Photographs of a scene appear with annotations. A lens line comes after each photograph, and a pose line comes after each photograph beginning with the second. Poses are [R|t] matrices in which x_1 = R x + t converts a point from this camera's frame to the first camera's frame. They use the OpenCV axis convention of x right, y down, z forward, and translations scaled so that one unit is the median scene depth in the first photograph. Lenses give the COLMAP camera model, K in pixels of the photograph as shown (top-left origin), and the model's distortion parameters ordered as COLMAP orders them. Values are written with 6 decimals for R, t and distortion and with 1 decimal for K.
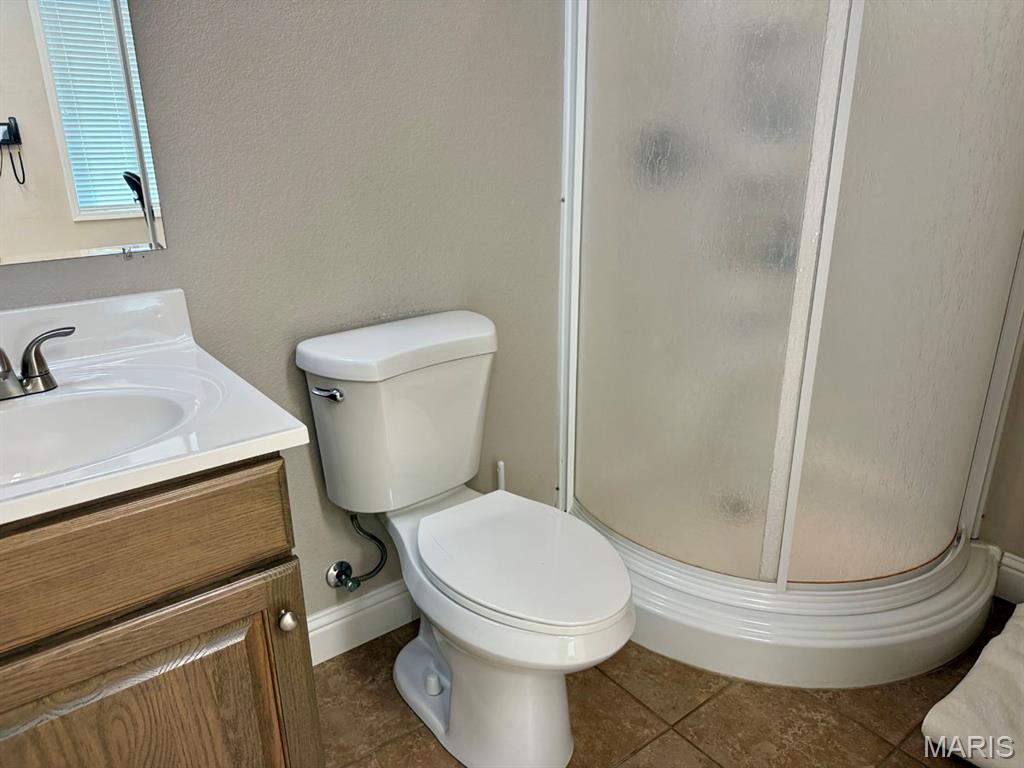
lens RADIAL K [[719.3, 0, 512.0], [0, 719.3, 384.0], [0, 0, 1]] dist [-0.003339, -0.001347]
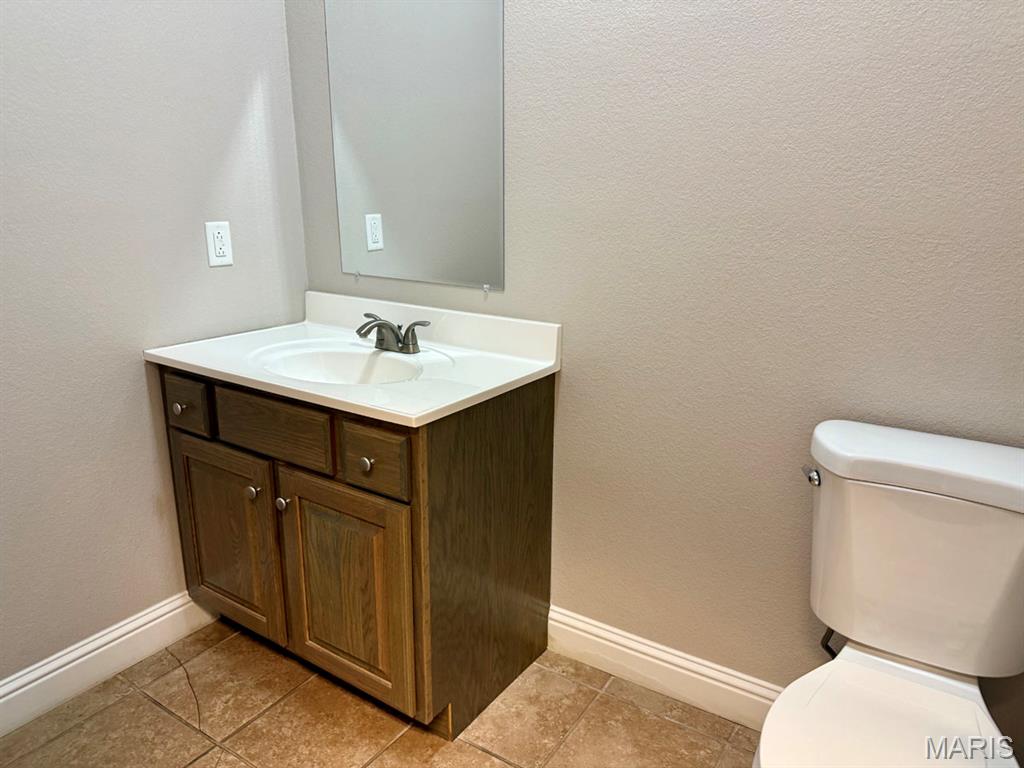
lens RADIAL K [[719.3, 0, 512.0], [0, 719.3, 384.0], [0, 0, 1]] dist [-0.003339, -0.001347]
pose [[0.330750, 0.259857, -0.907237, 0.969259], [-0.328480, 0.932929, 0.147462, -0.248347], [0.884706, 0.249236, 0.393924, 0.565191]]
